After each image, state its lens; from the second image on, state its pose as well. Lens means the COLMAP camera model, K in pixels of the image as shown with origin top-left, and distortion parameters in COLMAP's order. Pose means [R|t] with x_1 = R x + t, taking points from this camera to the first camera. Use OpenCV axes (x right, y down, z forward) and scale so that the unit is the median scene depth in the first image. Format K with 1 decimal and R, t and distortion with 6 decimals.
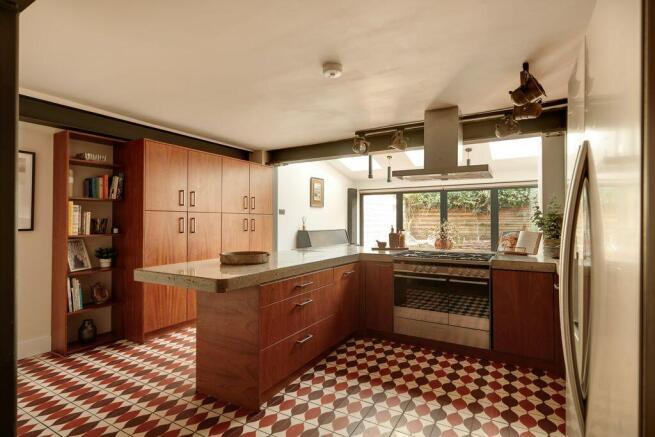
lens RADIAL K [[330.4, 0, 327.5], [0, 330.4, 218.5], [0, 0, 1]] dist [0.000218, 0.000192]
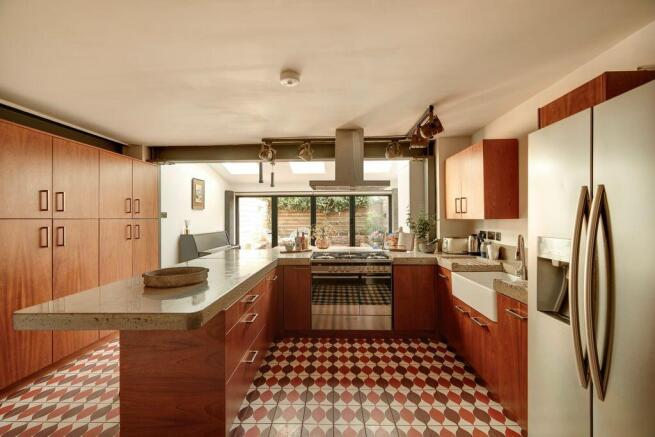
lens RADIAL K [[296.1, 0, 327.5], [0, 296.1, 218.5], [0, 0, 1]] dist [0.001336, 0.000338]
pose [[0.880339, -0.006446, 0.474302, -0.205123], [0.002415, 0.999956, 0.009108, -0.027530], [-0.474340, -0.006873, 0.880315, 0.114902]]
